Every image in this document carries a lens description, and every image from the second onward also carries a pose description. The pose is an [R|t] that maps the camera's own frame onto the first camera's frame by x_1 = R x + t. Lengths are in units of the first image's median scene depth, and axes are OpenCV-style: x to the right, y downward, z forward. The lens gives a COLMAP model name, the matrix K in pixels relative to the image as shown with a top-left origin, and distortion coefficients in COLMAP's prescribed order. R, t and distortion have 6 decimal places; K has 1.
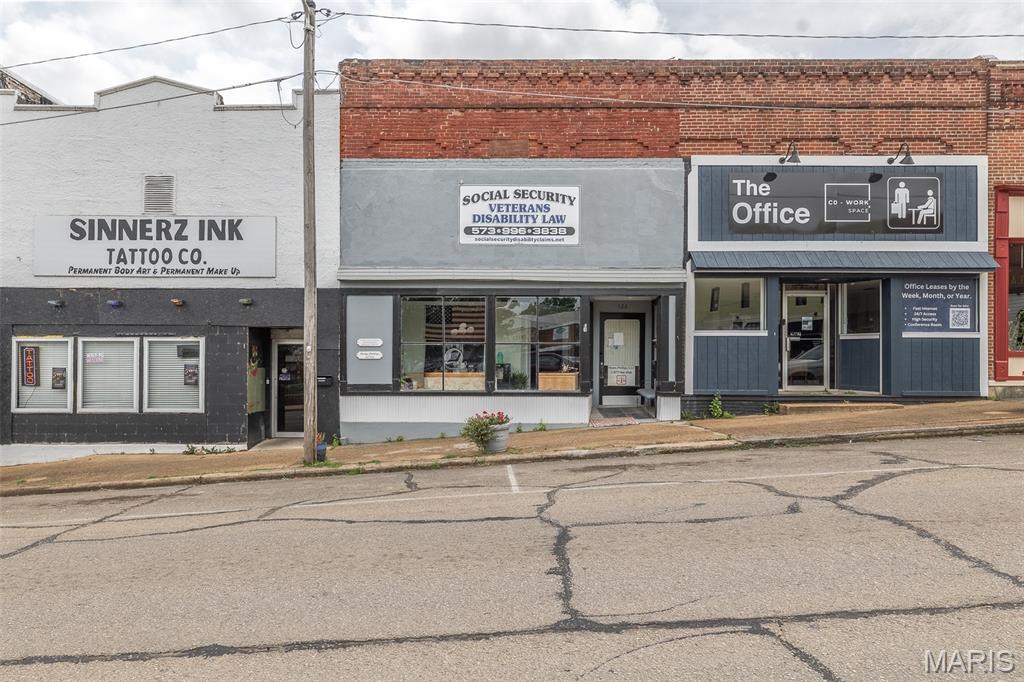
lens RADIAL K [[581.1, 0, 512.6], [0, 581.1, 347.8], [0, 0, 1]] dist [0.003202, -0.000594]
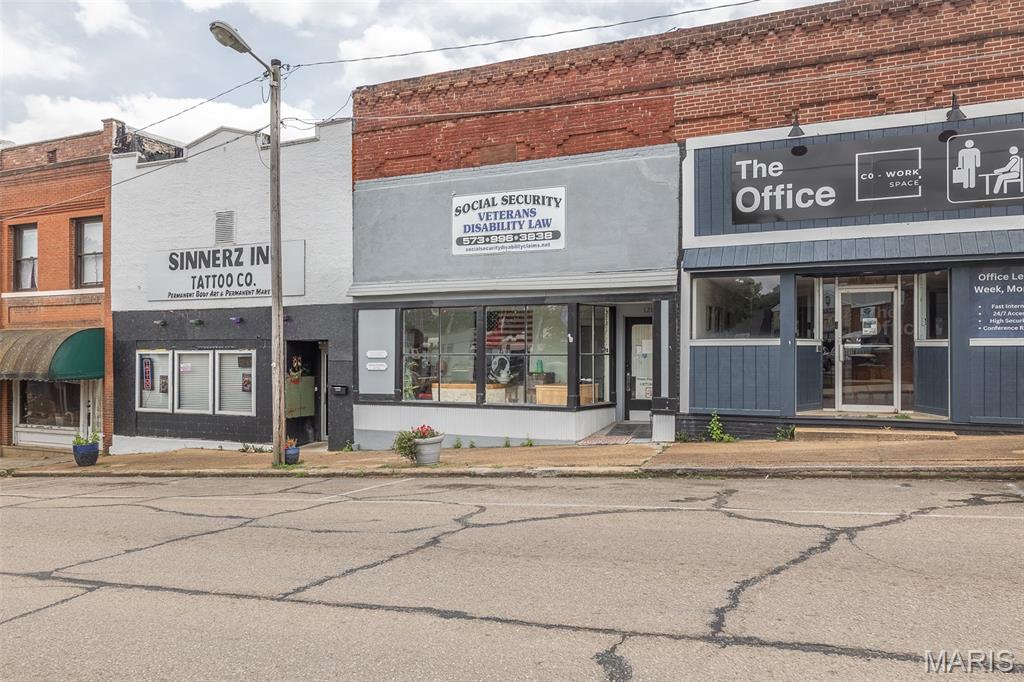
lens RADIAL K [[682.8, 0, 511.6], [0, 682.8, 338.7], [0, 0, 1]] dist [-0.000142, -0.000865]
pose [[0.924649, -0.011808, -0.380637, 0.449360], [0.011527, 0.999929, -0.003018, -0.030581], [0.380646, -0.001597, 0.924720, -0.047412]]
